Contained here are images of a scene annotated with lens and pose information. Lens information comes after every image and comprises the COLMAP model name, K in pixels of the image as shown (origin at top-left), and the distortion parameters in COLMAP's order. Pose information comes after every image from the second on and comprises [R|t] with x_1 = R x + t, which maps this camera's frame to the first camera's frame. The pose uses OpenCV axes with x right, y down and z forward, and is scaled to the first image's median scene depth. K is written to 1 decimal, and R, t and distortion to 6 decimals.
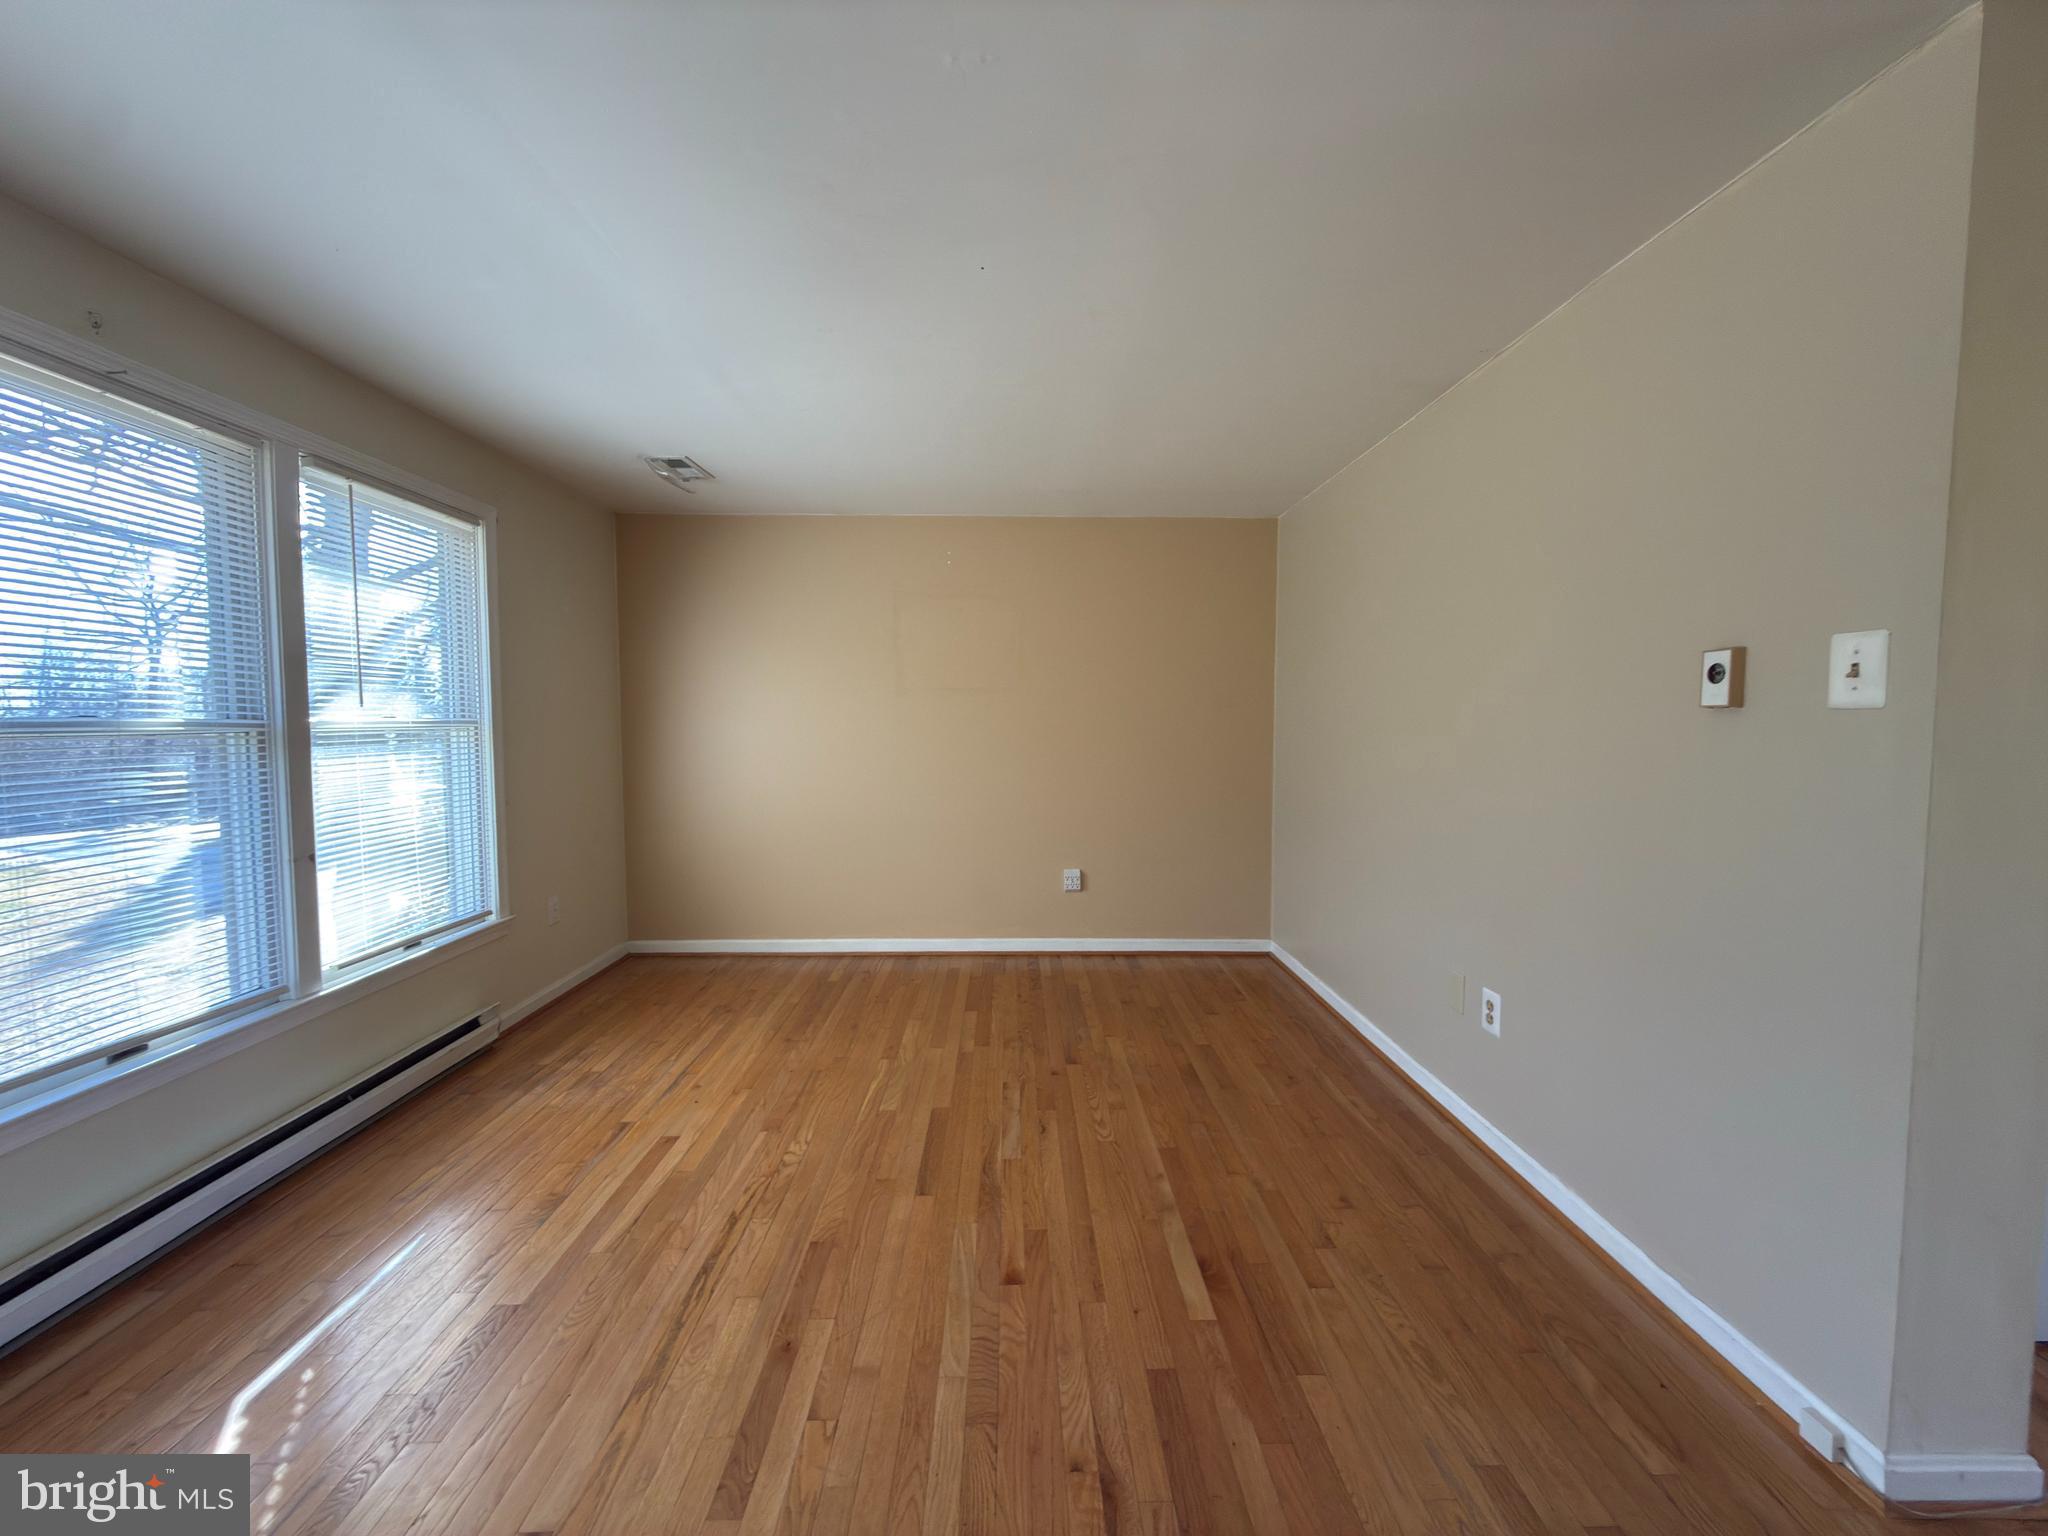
lens RADIAL K [[812.9, 0, 1036.2], [0, 812.9, 770.7], [0, 0, 1]] dist [-0.001735, -0.000320]
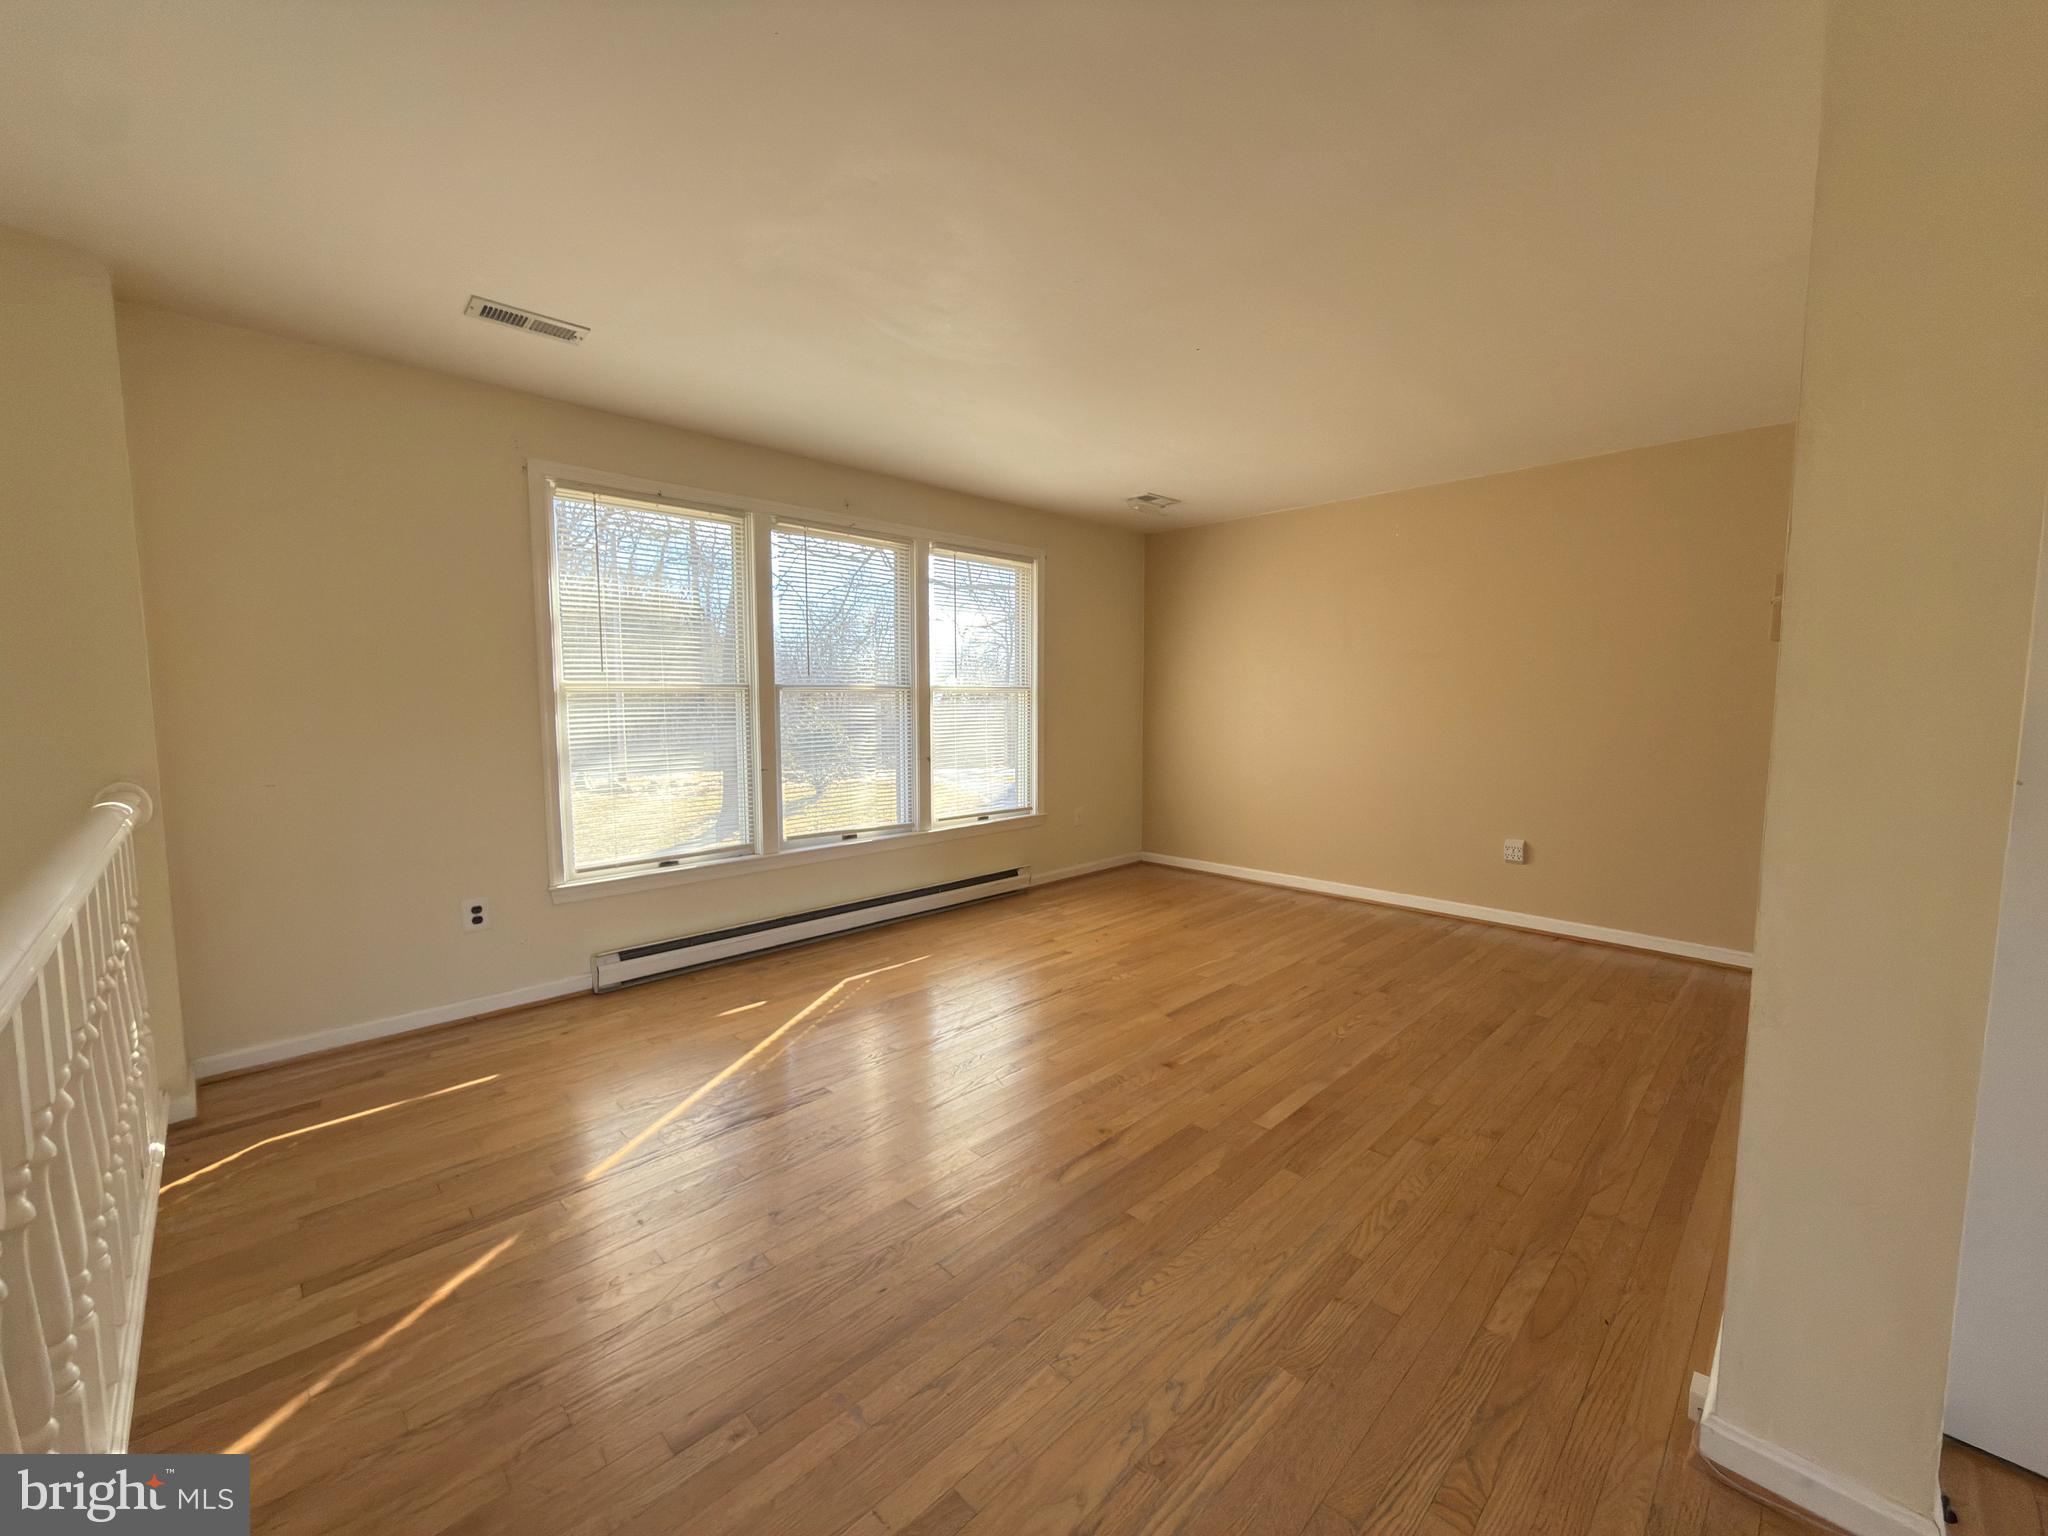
lens RADIAL K [[812.9, 0, 1025.0], [0, 812.9, 758.7], [0, 0, 1]] dist [-0.001735, -0.000320]
pose [[0.691243, 0.053038, -0.720673, 0.520701], [-0.042716, 0.998558, 0.032517, 0.032044], [0.721358, 0.008307, 0.692512, -0.119564]]
